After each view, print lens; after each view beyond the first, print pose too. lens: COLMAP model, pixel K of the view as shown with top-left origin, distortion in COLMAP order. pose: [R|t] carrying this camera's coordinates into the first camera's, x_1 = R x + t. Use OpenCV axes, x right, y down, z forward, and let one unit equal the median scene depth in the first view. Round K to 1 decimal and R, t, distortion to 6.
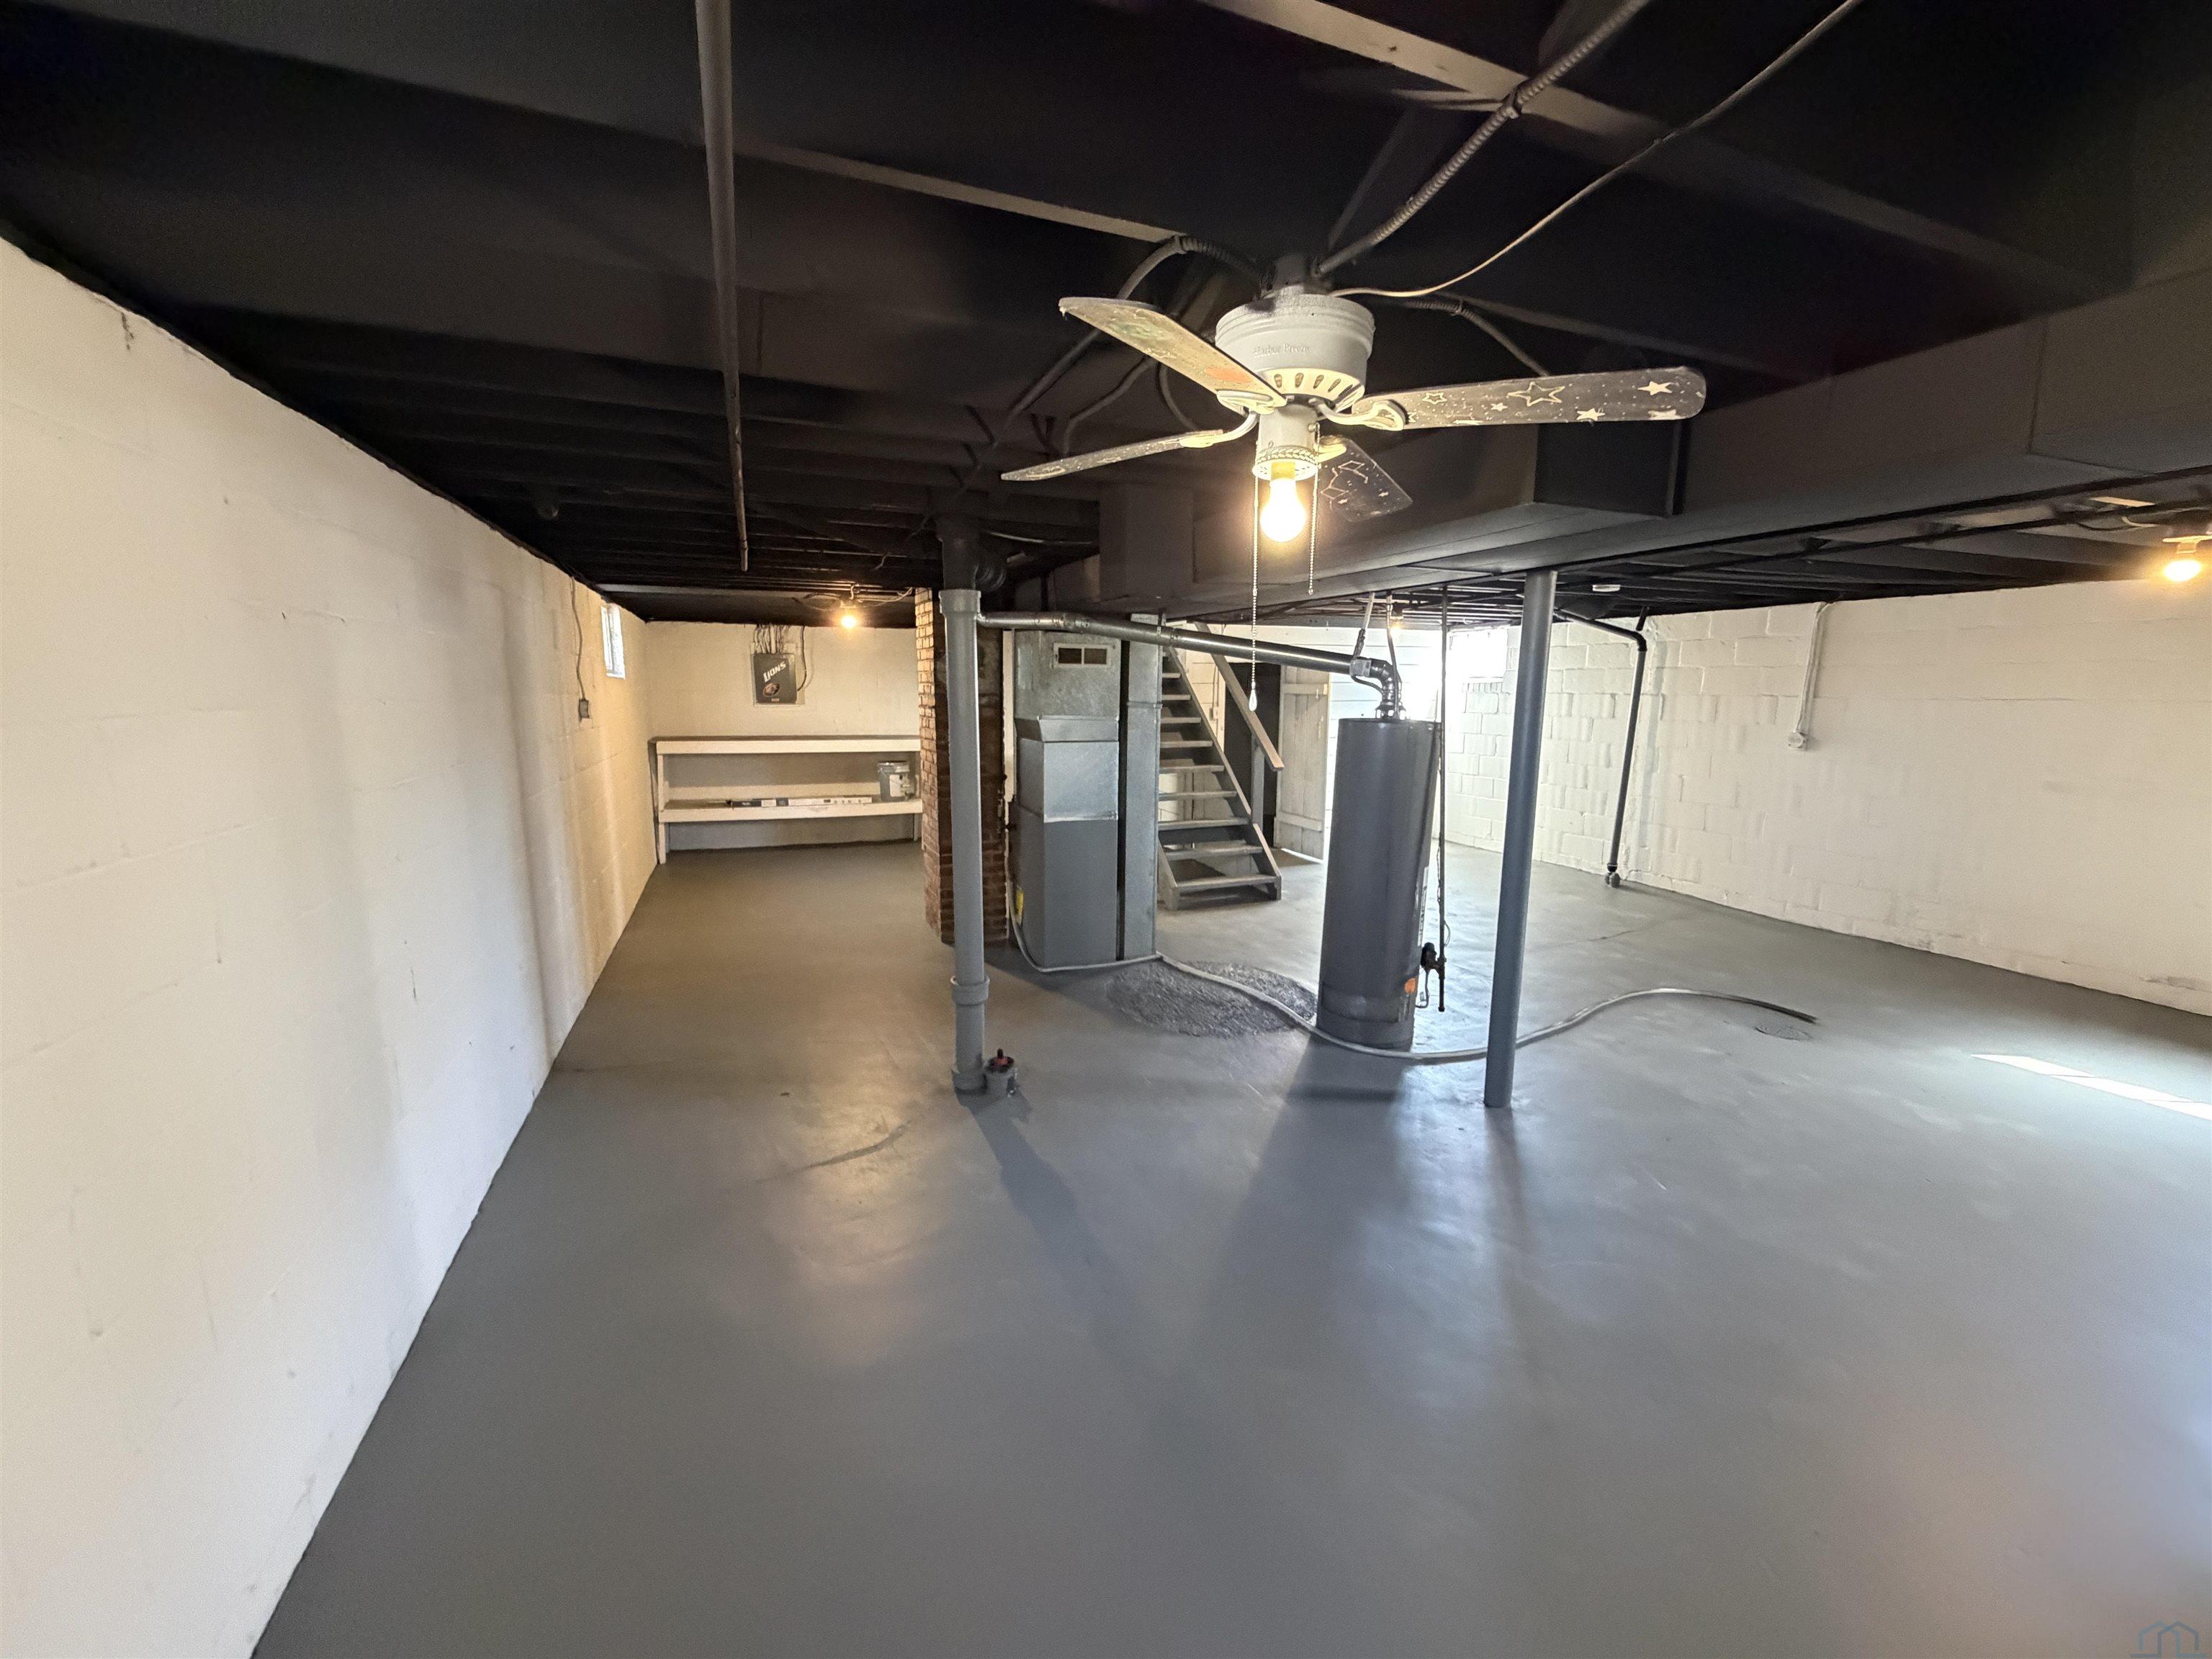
lens RADIAL K [[880.6, 0, 1101.6], [0, 880.6, 829.5], [0, 0, 1]] dist [0.001753, 0.000066]
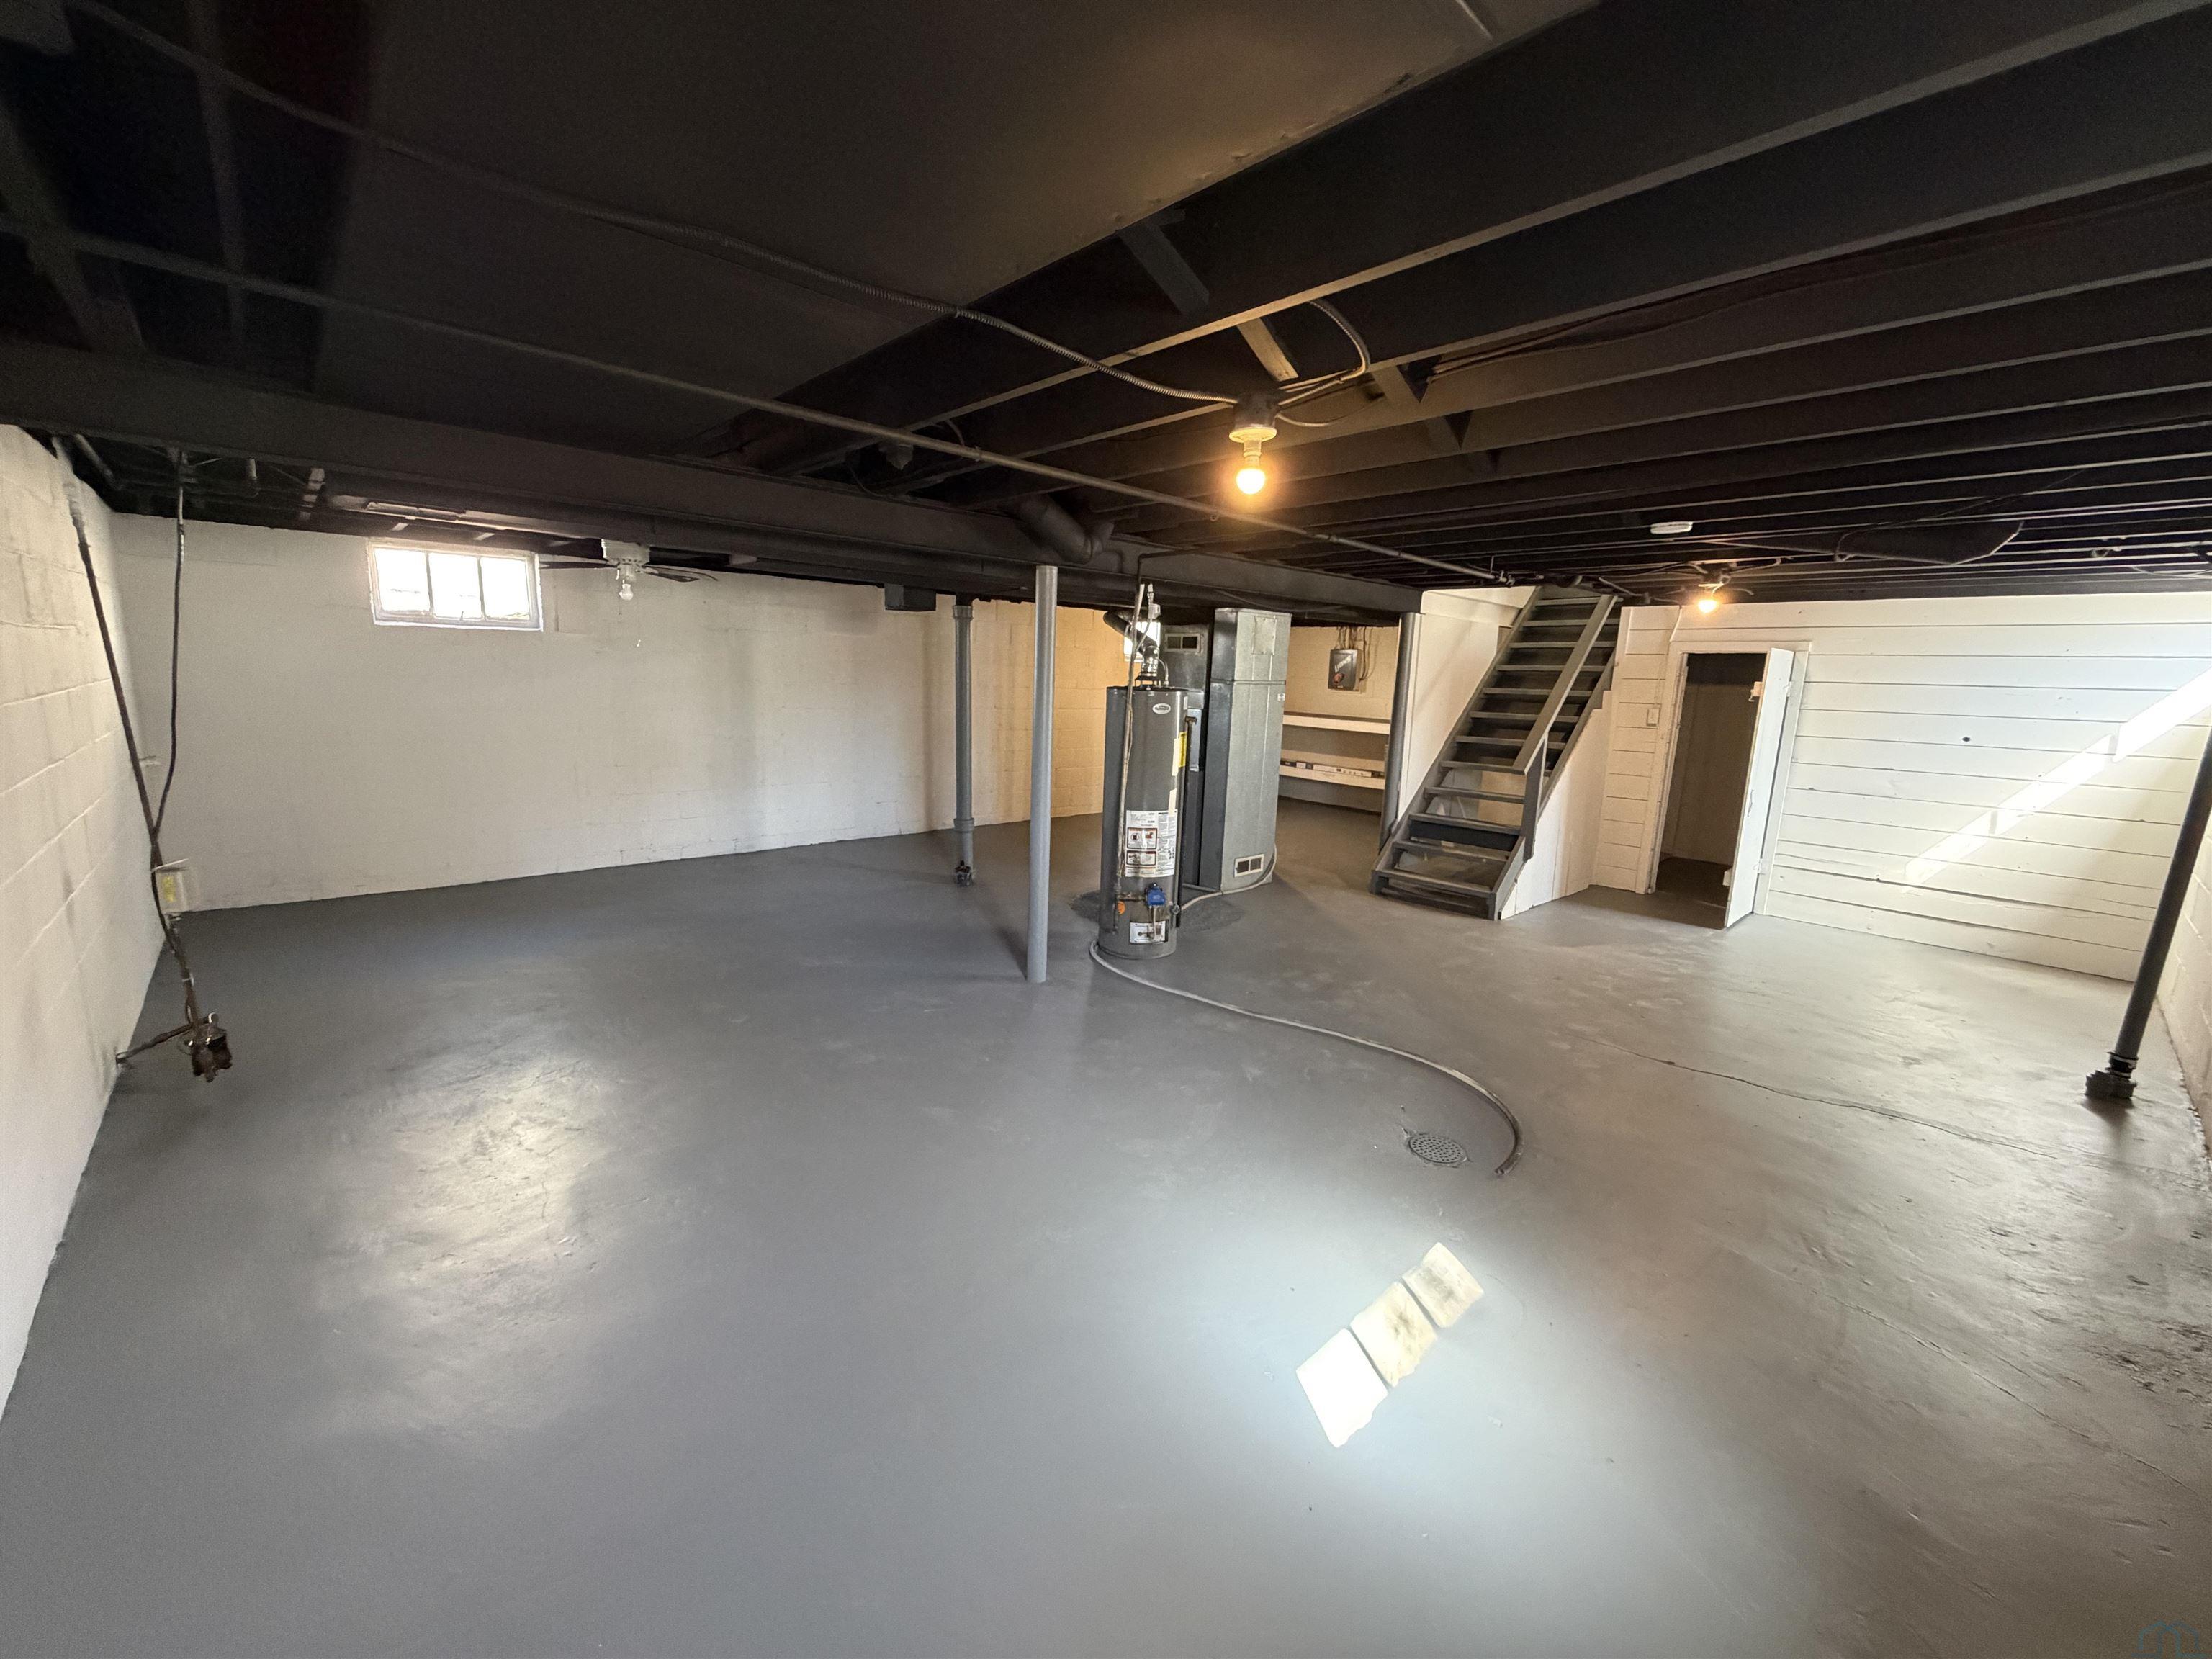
lens RADIAL K [[880.6, 0, 1101.6], [0, 880.6, 829.5], [0, 0, 1]] dist [0.001753, 0.000066]
pose [[0.362091, 0.175695, -0.915435, 0.709941], [-0.186653, 0.975852, 0.113462, -0.029774], [0.913264, 0.129785, 0.386142, 0.246209]]
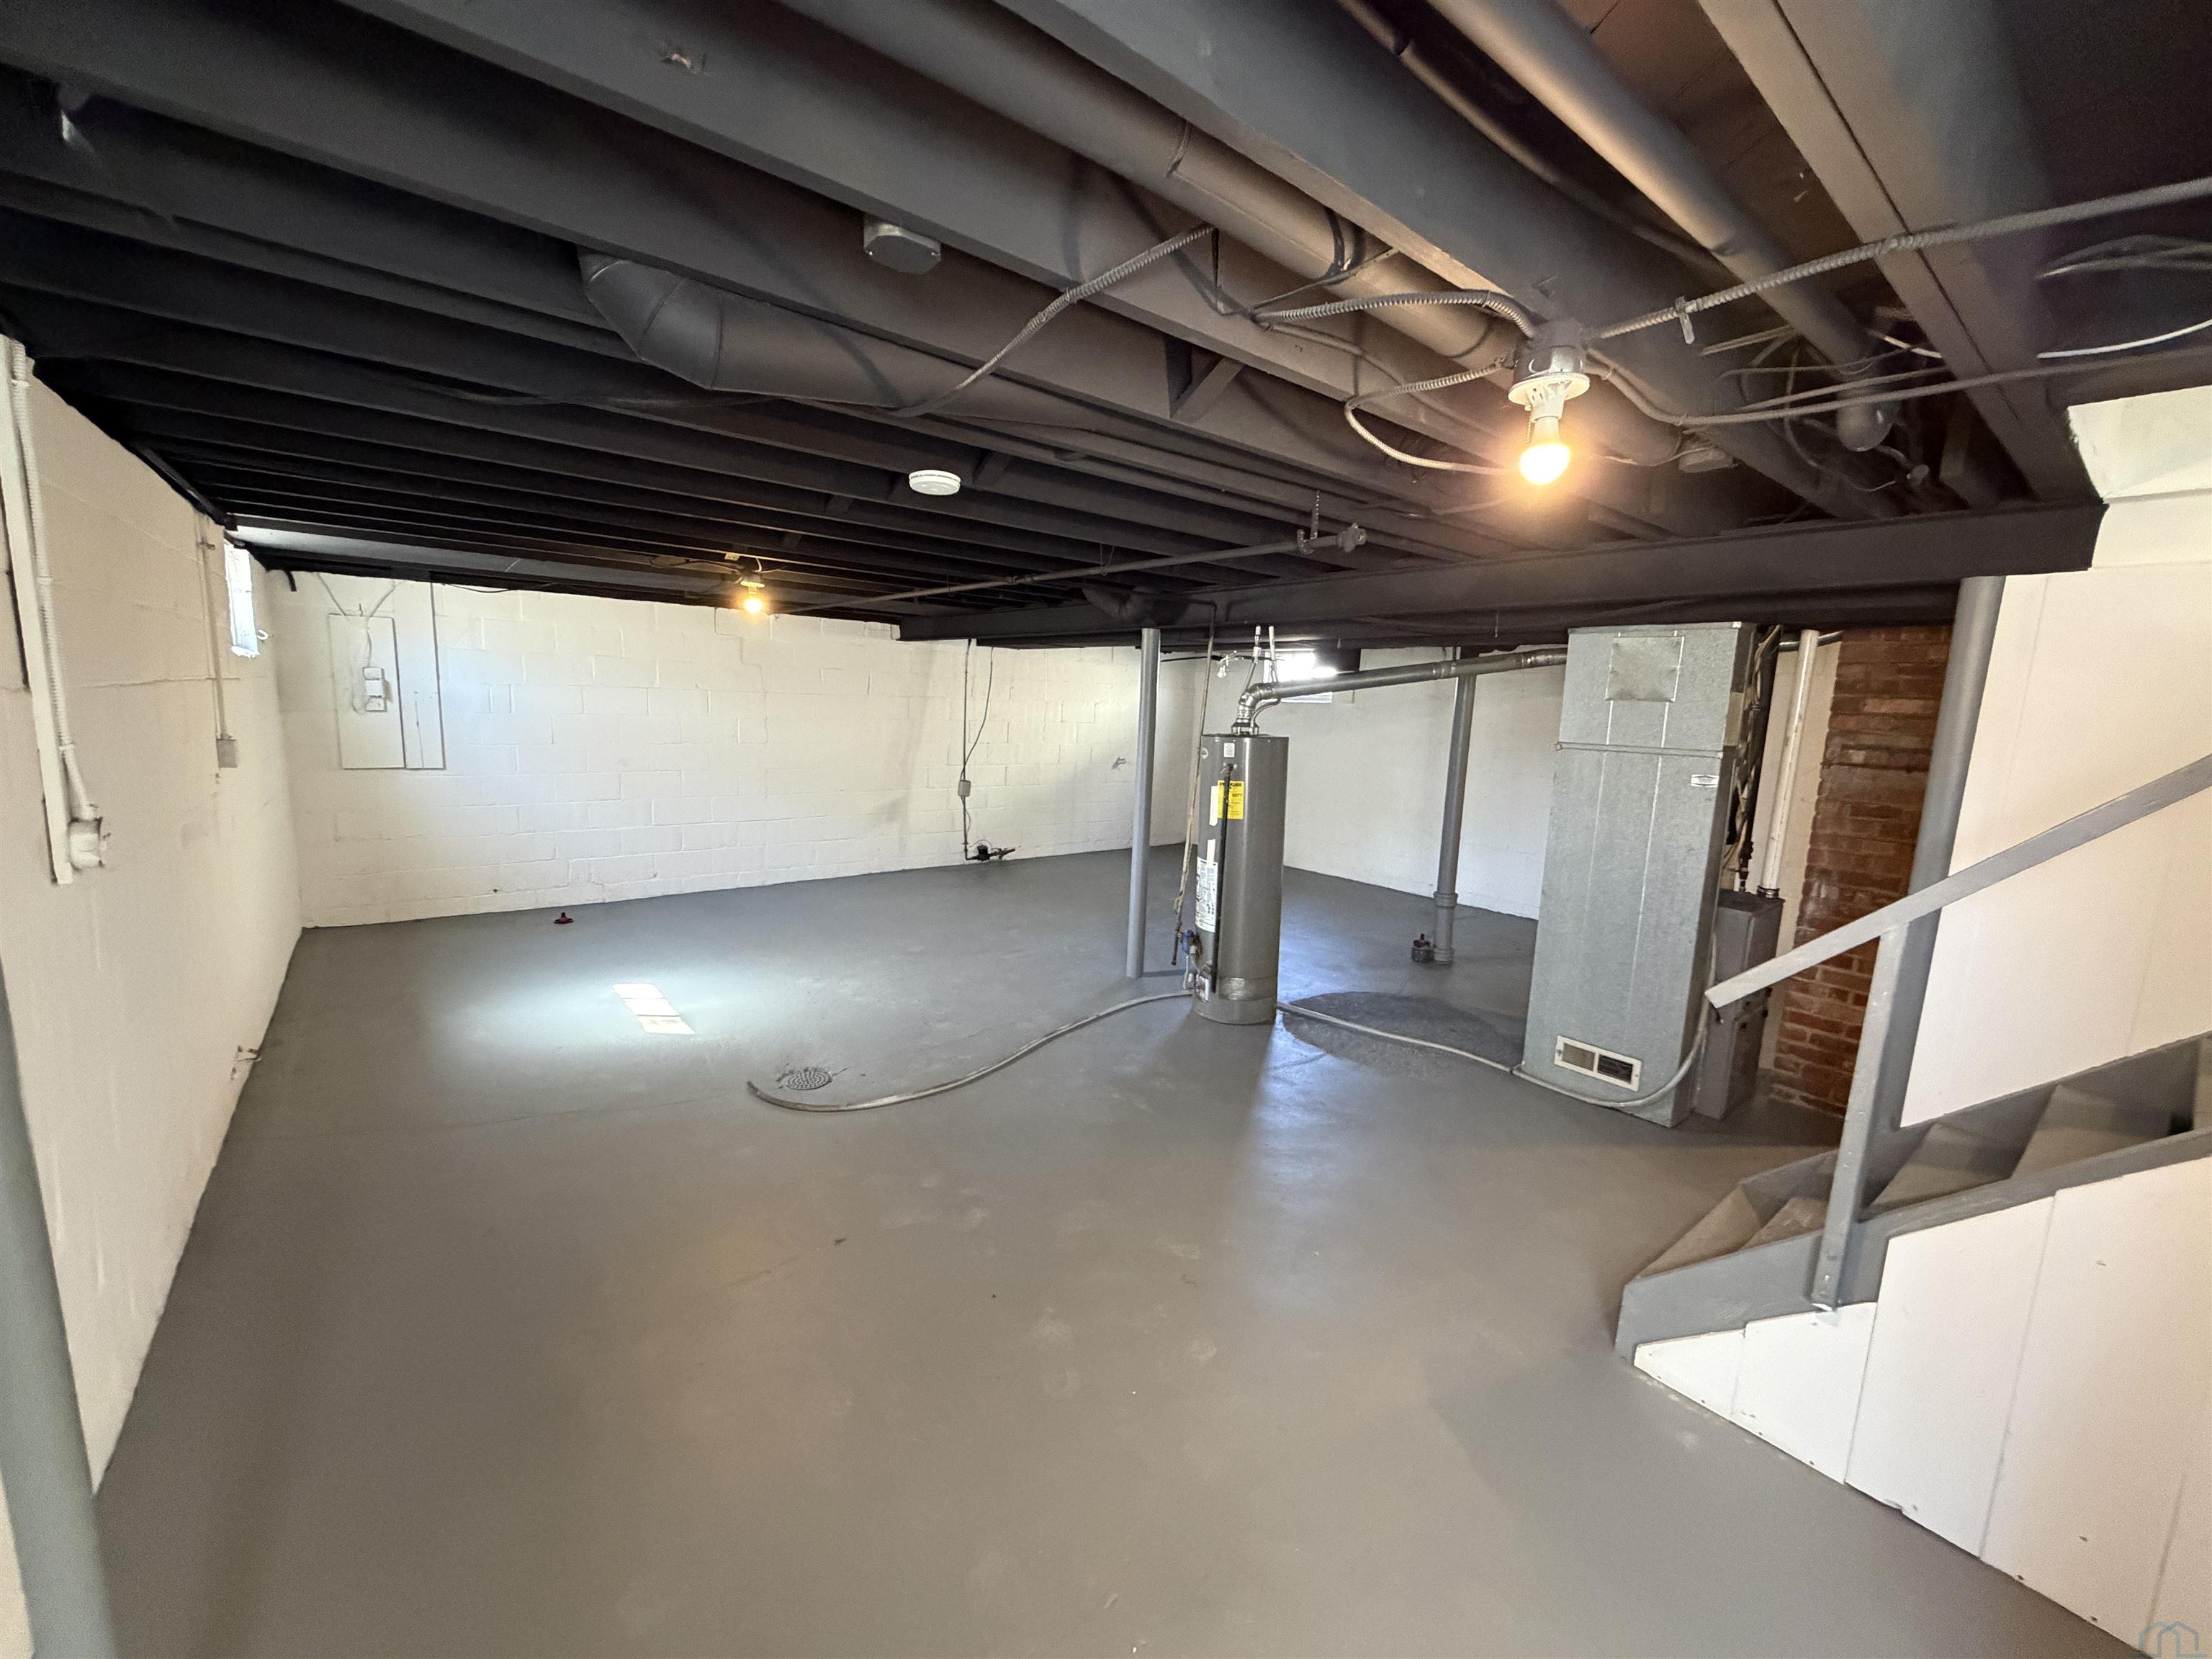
lens RADIAL K [[880.6, 0, 1101.6], [0, 880.6, 829.5], [0, 0, 1]] dist [0.001753, 0.000066]
pose [[-0.956994, -0.001273, -0.290105, 0.412937], [-0.092046, 0.949655, 0.299470, -0.164100], [0.275119, 0.313294, -0.908932, 0.997307]]
